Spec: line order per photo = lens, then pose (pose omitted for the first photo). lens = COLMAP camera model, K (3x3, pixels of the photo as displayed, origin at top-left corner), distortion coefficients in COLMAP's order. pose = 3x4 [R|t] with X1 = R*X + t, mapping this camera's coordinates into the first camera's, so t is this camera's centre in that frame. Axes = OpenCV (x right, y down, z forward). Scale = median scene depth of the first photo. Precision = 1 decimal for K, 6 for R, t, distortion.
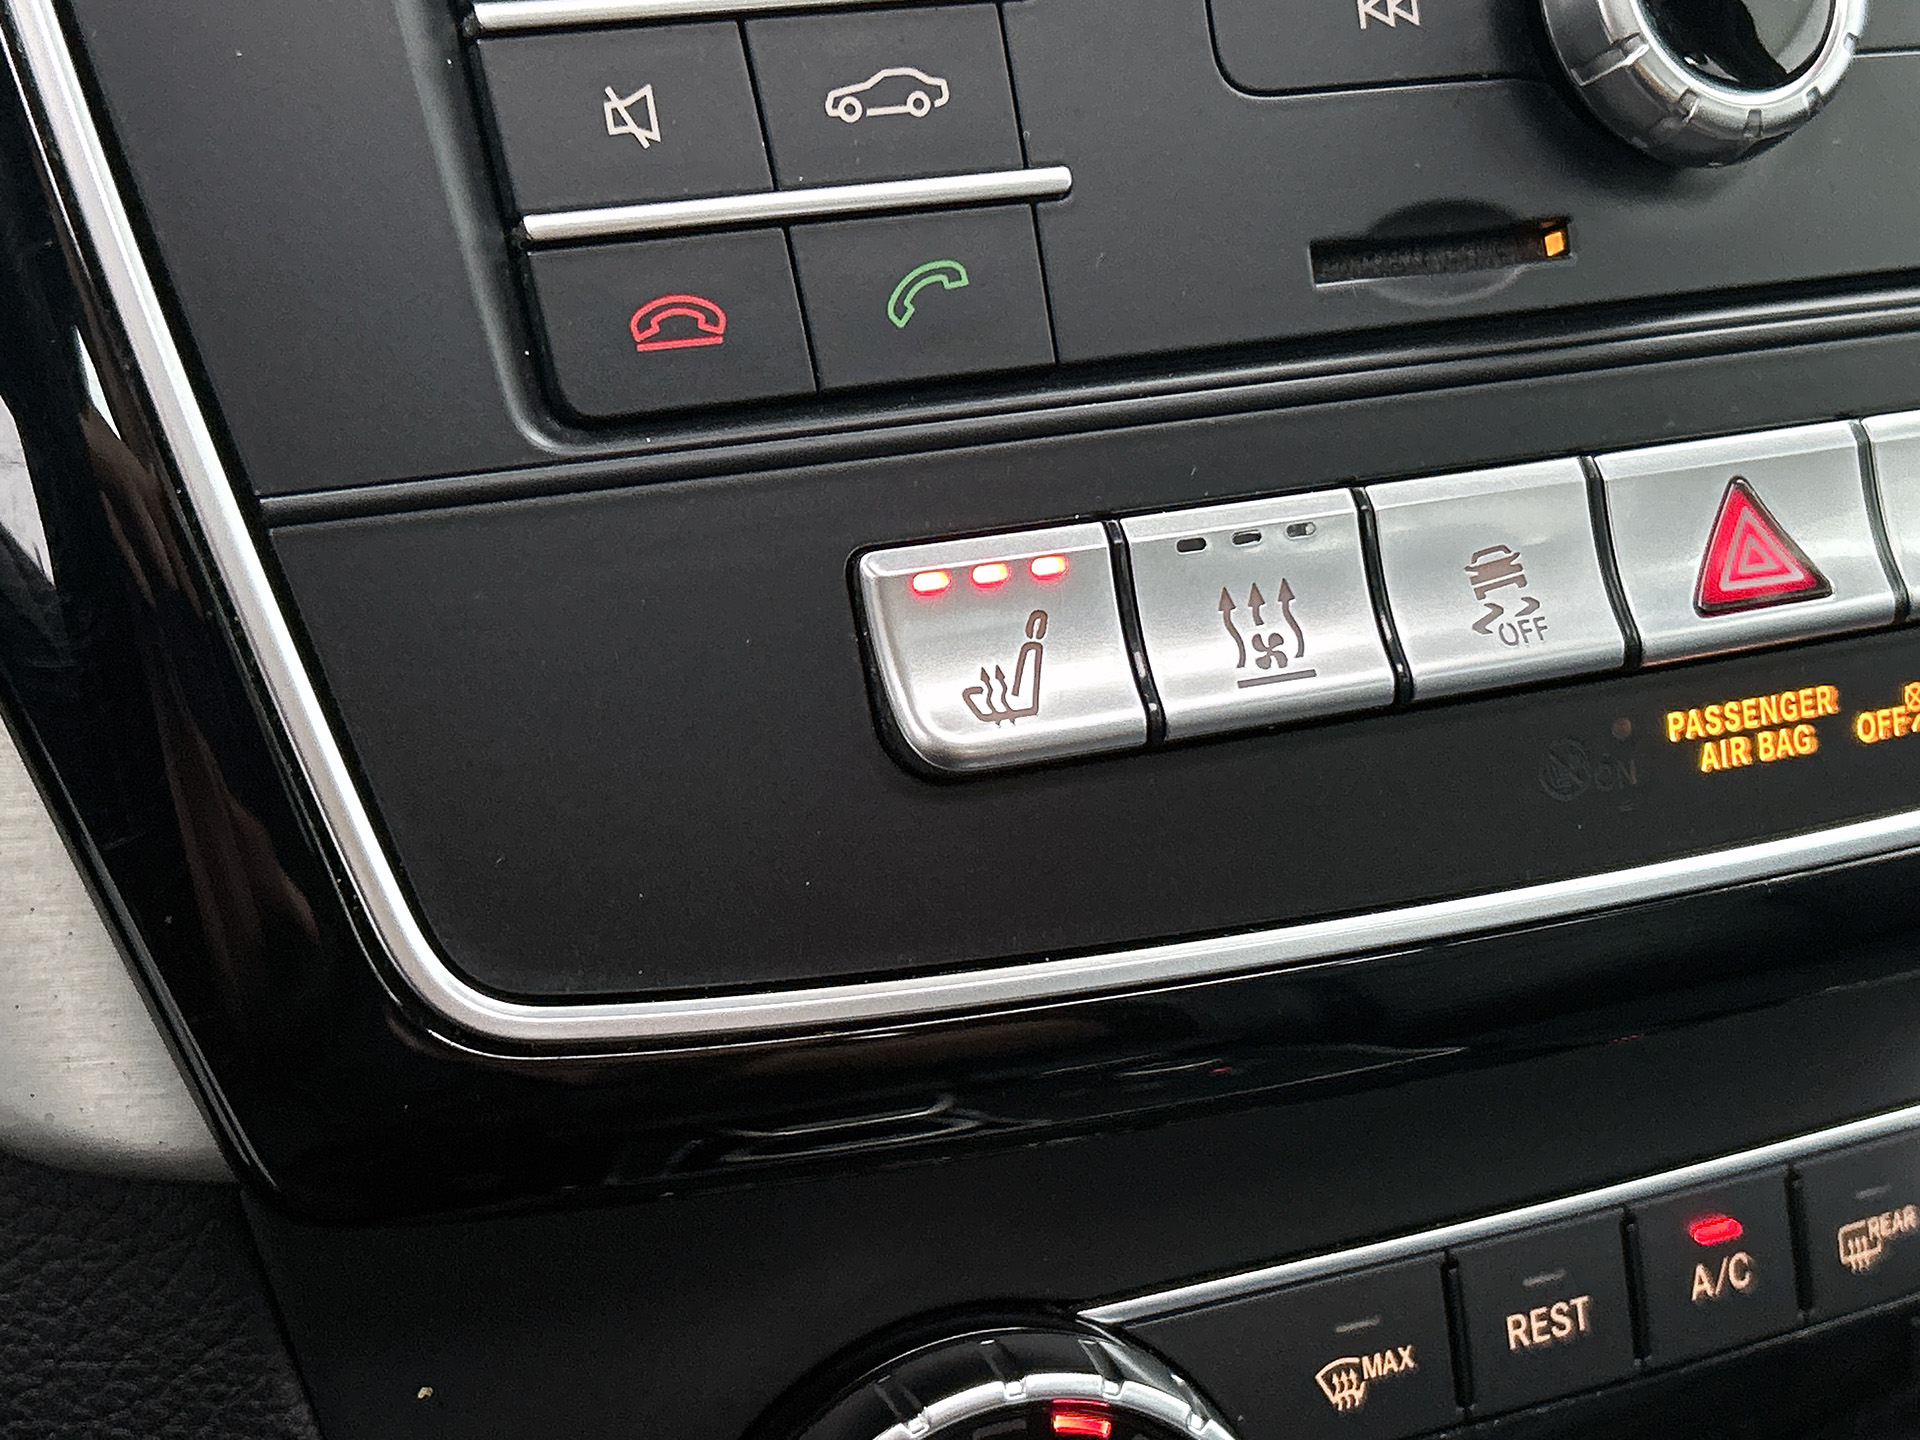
lens RADIAL K [[3017.6, 0, 971.8], [0, 3017.6, 732.0], [0, 0, 1]] dist [0.086321, 0.000000]
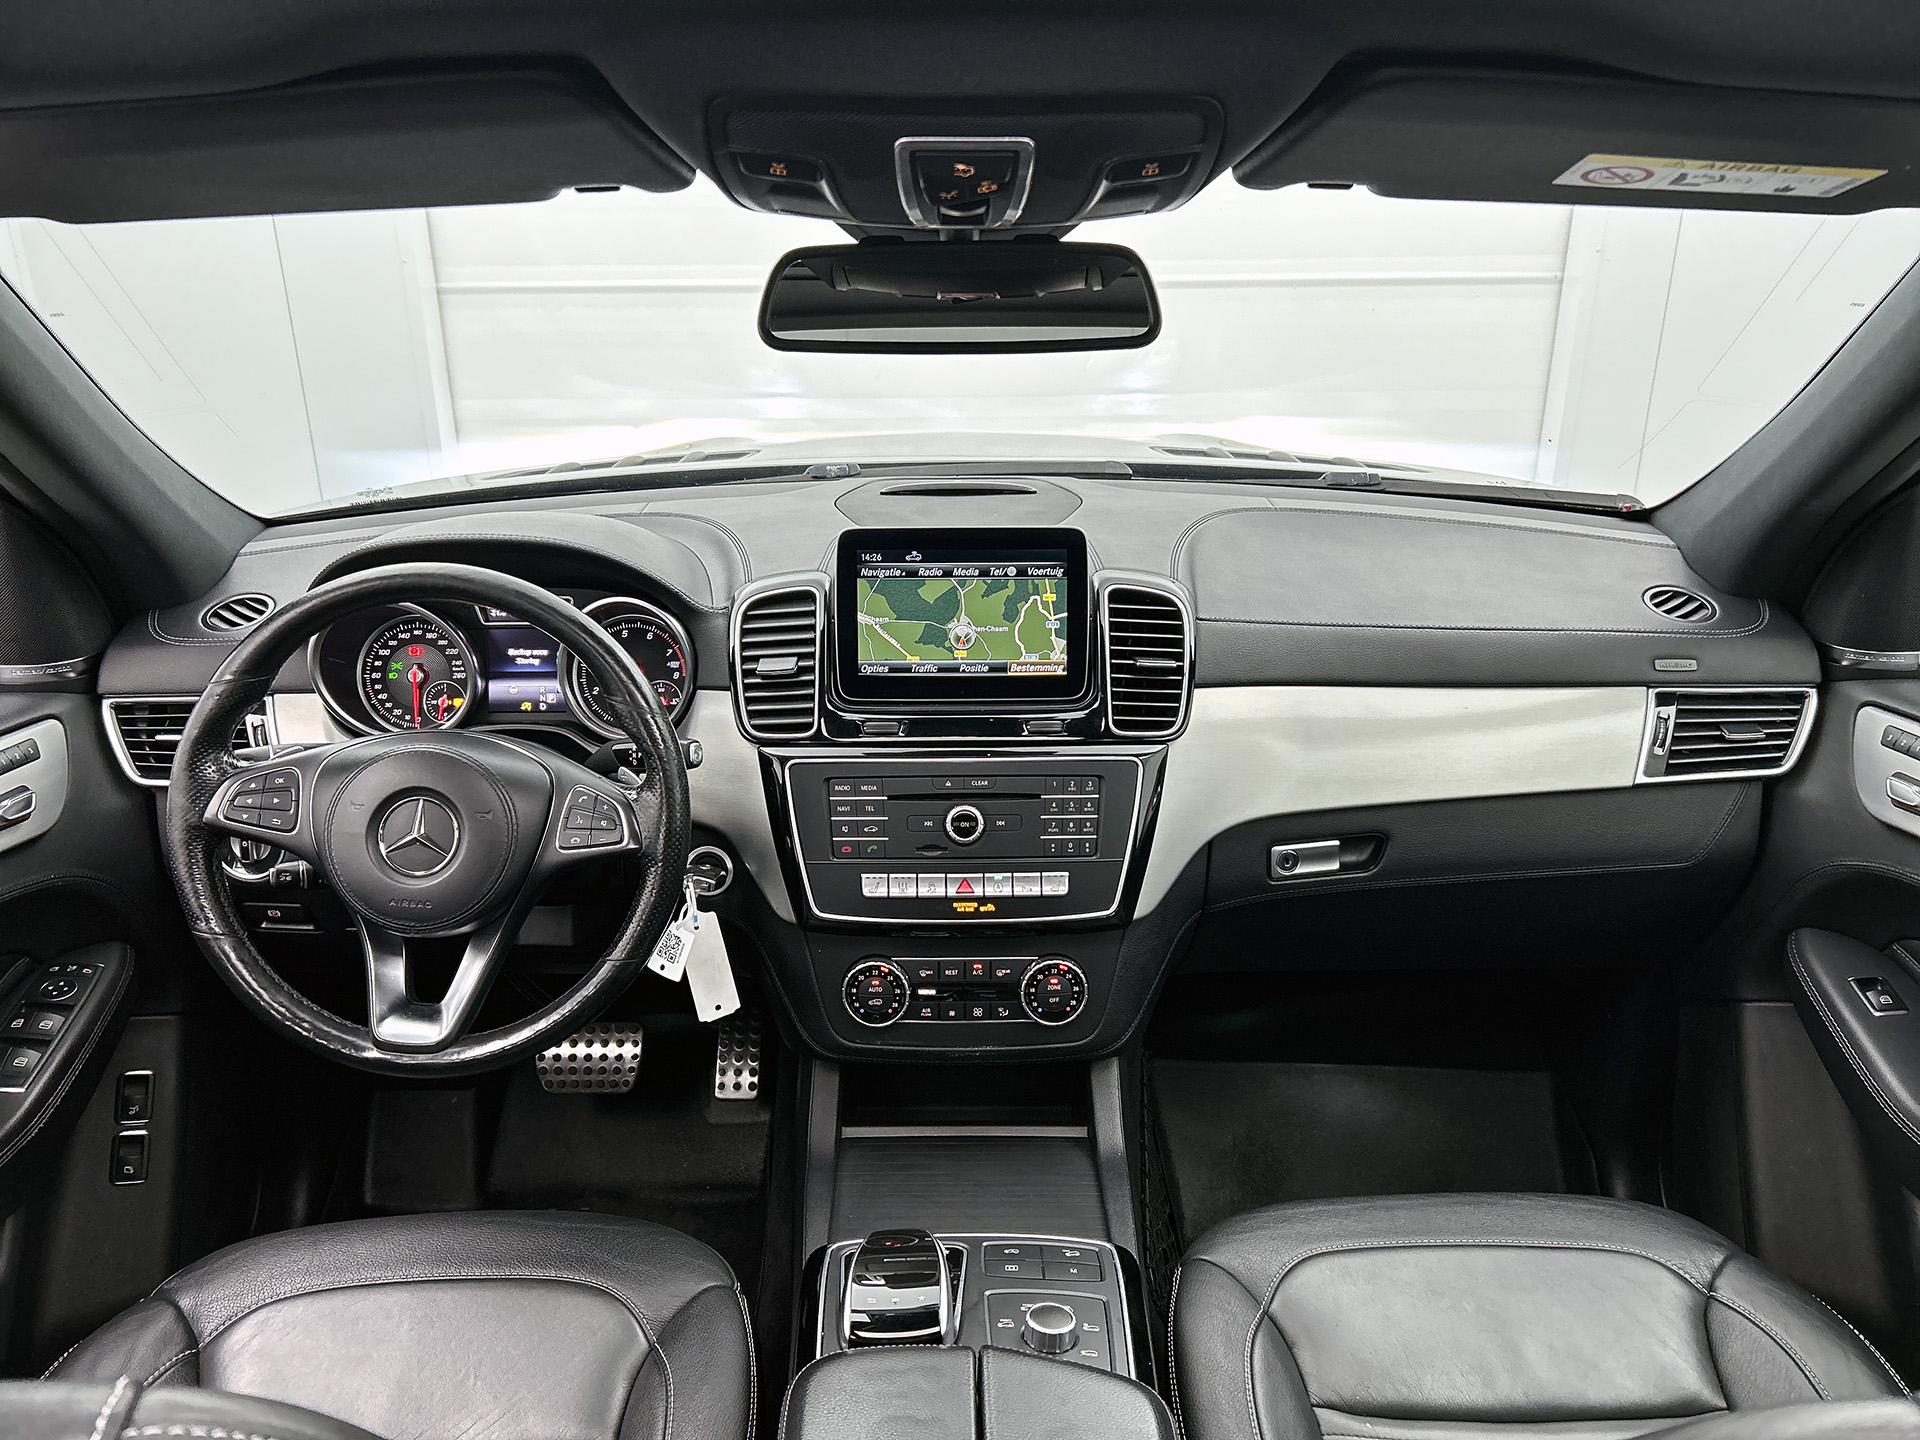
lens RADIAL K [[1427.8, 0, 952.5], [0, 1427.8, 733.3], [0, 0, 1]] dist [0.035162, -0.057523]
pose [[0.901658, 0.124599, -0.414112, 1.935480], [-0.137292, 0.990530, -0.000897, -0.505926], [0.410078, 0.057663, 0.910226, -2.909491]]
